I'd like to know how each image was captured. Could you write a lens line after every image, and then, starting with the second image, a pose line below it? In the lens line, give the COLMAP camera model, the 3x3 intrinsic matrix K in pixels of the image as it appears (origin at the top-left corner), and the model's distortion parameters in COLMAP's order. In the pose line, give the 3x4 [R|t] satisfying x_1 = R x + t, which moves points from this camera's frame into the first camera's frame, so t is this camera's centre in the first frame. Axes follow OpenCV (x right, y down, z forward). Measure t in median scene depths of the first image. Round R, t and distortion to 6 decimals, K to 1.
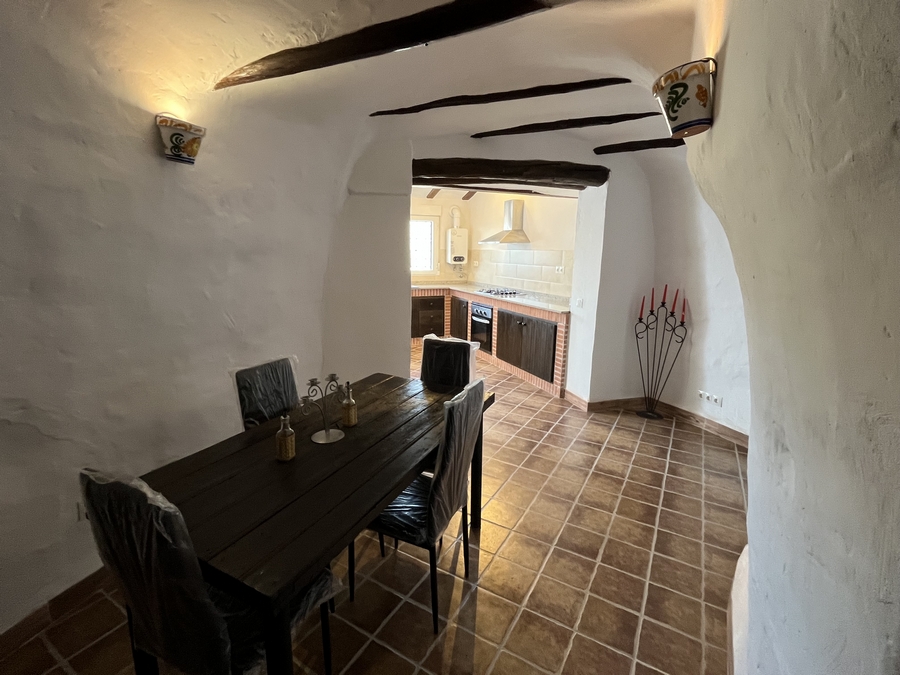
lens RADIAL K [[424.9, 0, 450.0], [0, 424.9, 337.5], [0, 0, 1]] dist [0.002323, 0.000139]
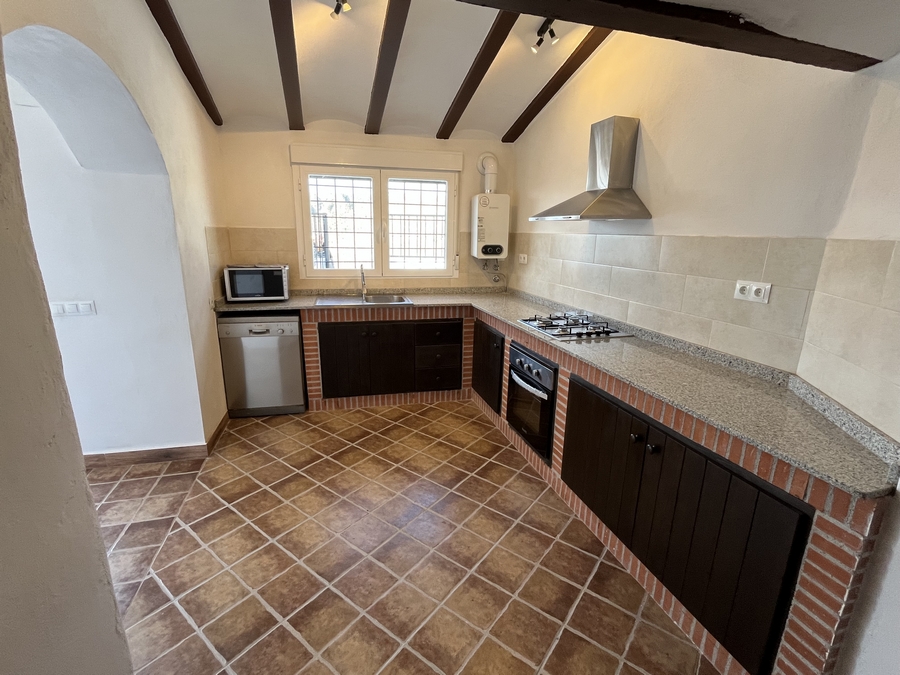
lens RADIAL K [[424.9, 0, 450.0], [0, 424.9, 337.5], [0, 0, 1]] dist [0.002323, 0.000139]
pose [[0.993414, 0.027047, -0.111342, 0.032064], [-0.022357, 0.998818, 0.043159, -0.097546], [0.112377, -0.040386, 0.992845, 0.459188]]
